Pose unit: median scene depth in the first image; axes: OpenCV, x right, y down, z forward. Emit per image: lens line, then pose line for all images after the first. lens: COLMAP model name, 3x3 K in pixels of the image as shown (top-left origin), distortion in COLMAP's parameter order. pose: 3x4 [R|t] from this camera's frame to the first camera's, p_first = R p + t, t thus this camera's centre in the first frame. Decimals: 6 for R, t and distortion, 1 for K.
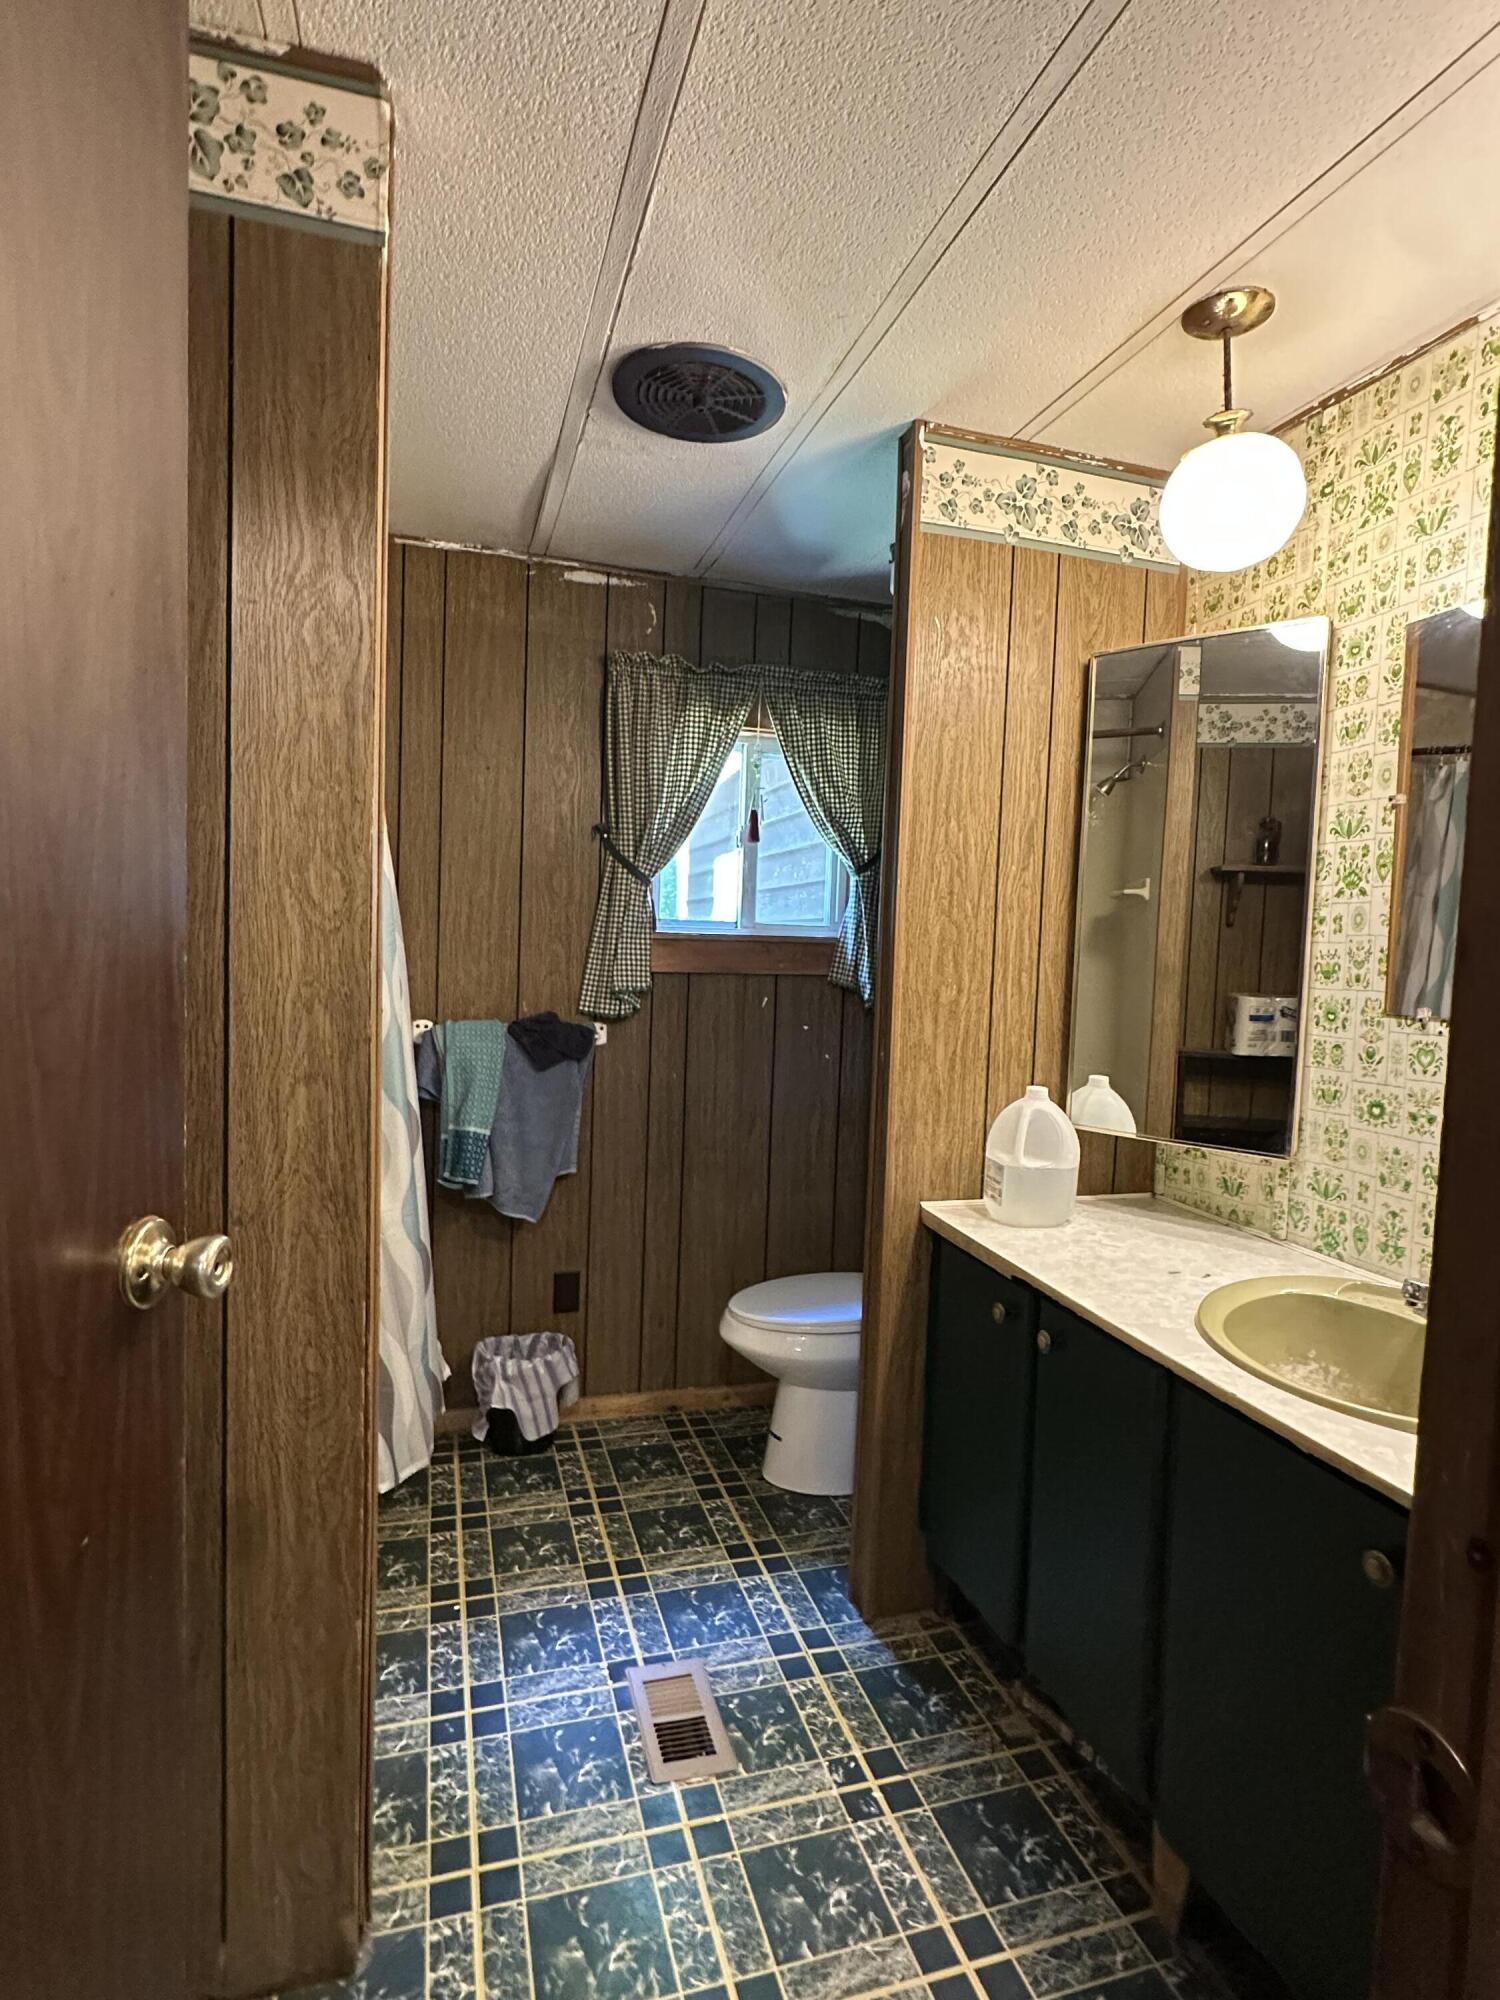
lens RADIAL K [[1039.5, 0, 751.6], [0, 1039.5, 987.6], [0, 0, 1]] dist [-0.010273, 0.002869]
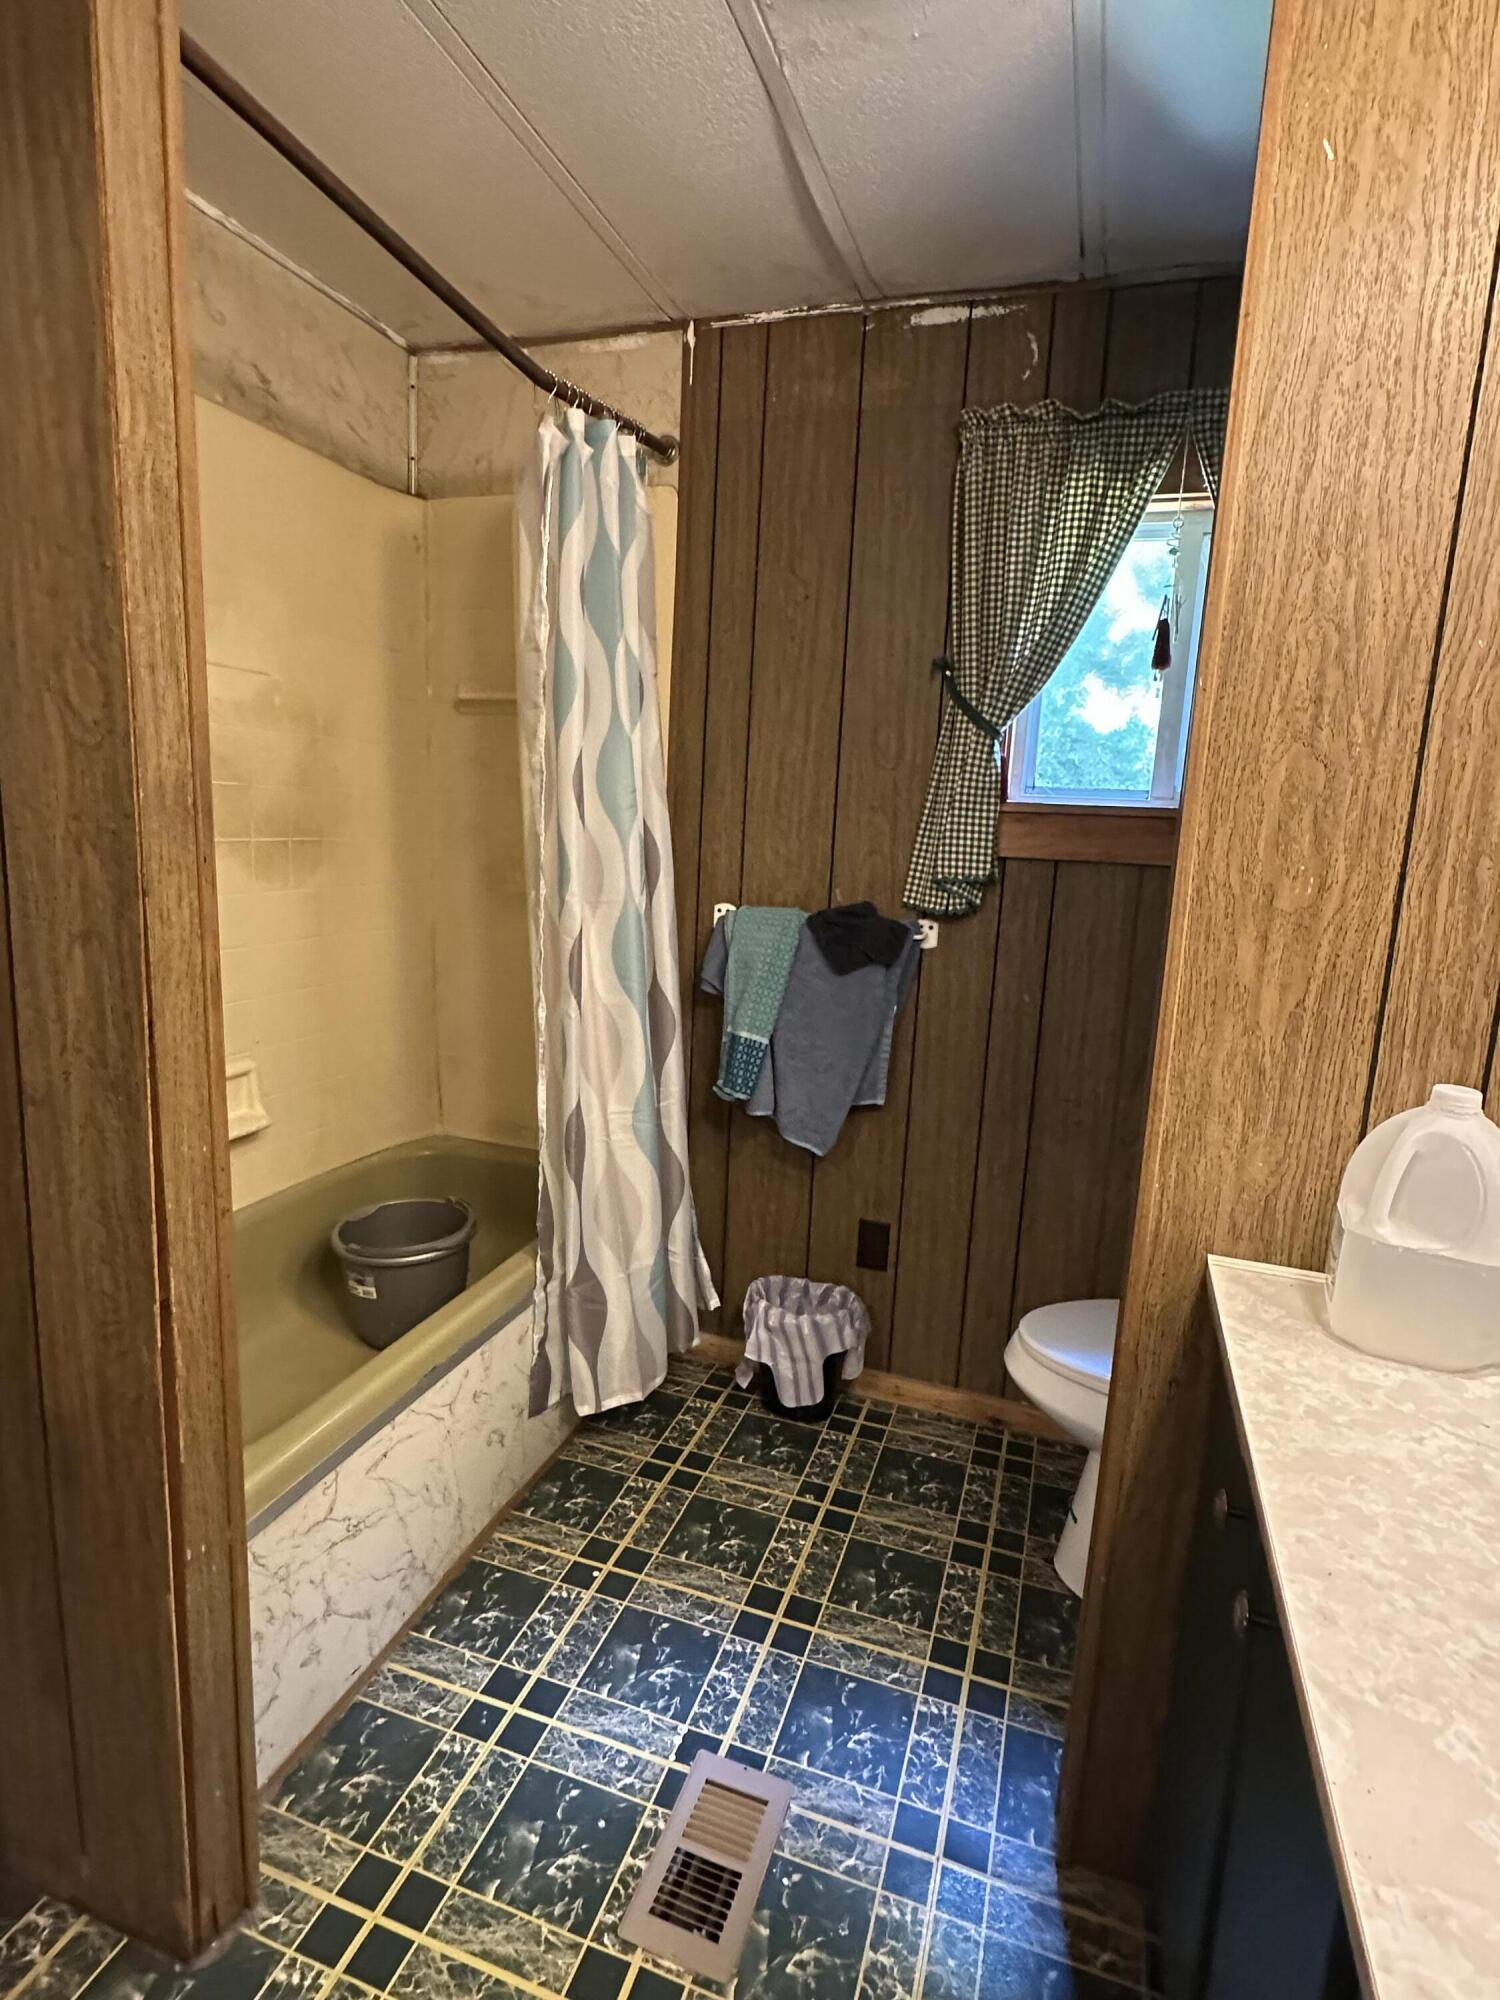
lens RADIAL K [[1039.5, 0, 751.6], [0, 1039.5, 987.6], [0, 0, 1]] dist [-0.010273, 0.002869]
pose [[0.812322, 0.099171, -0.574716, 0.246939], [-0.046882, 0.993351, 0.105143, 0.010364], [0.581322, -0.058466, 0.811570, 0.360130]]
